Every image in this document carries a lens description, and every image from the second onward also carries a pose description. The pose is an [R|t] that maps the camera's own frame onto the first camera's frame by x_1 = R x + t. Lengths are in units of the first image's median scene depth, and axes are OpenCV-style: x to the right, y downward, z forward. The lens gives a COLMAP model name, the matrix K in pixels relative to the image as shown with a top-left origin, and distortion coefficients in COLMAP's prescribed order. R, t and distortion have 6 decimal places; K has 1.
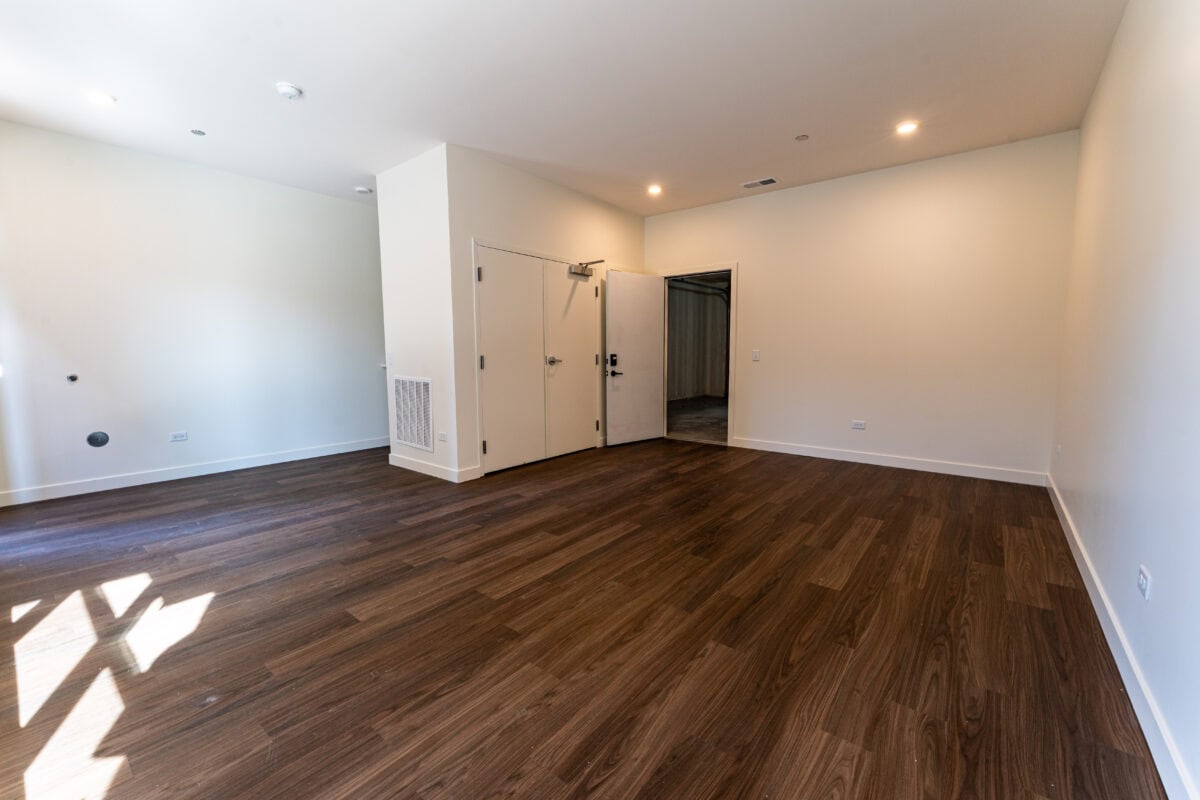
lens RADIAL K [[492.1, 0, 598.7], [0, 492.1, 398.6], [0, 0, 1]] dist [0.001030, 0.000106]
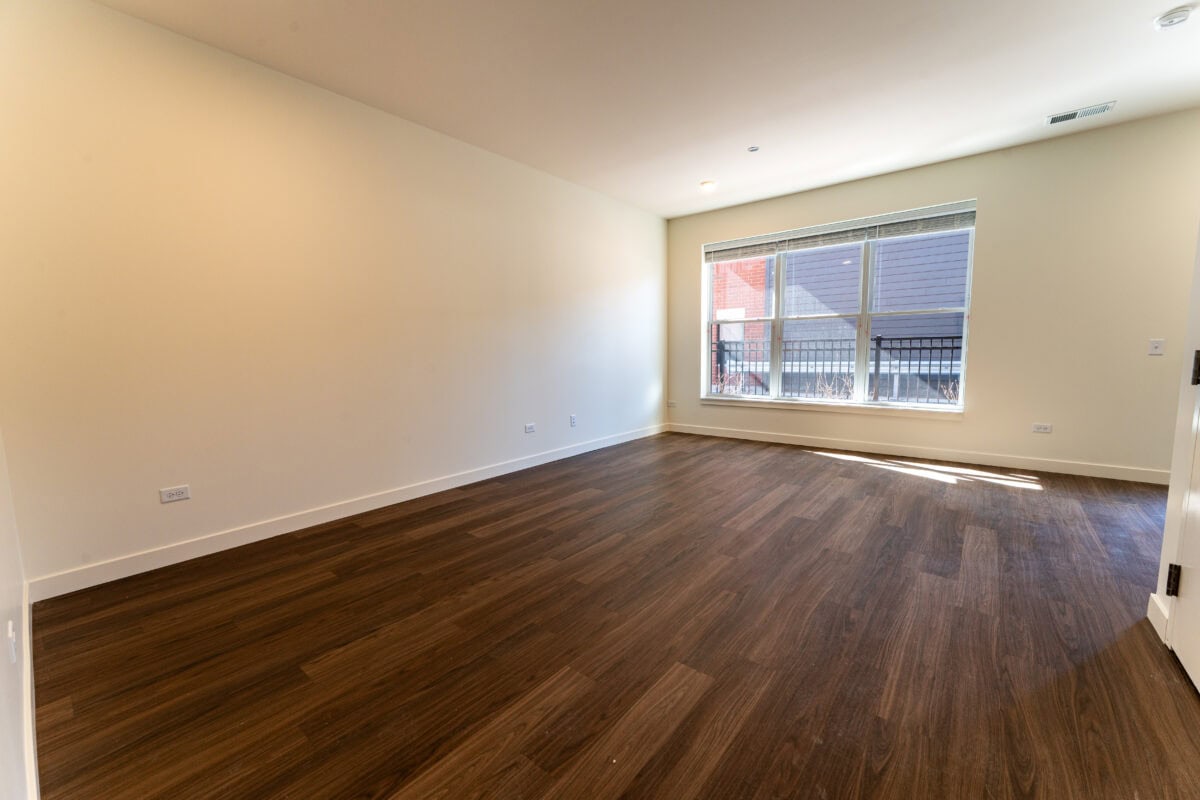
lens RADIAL K [[492.1, 0, 598.1], [0, 492.1, 400.2], [0, 0, 1]] dist [0.001030, 0.000106]
pose [[-0.999771, 0.020301, 0.006703, 0.335977], [0.021216, 0.980795, 0.193885, -0.191535], [-0.002639, 0.193983, -0.981001, 2.000689]]
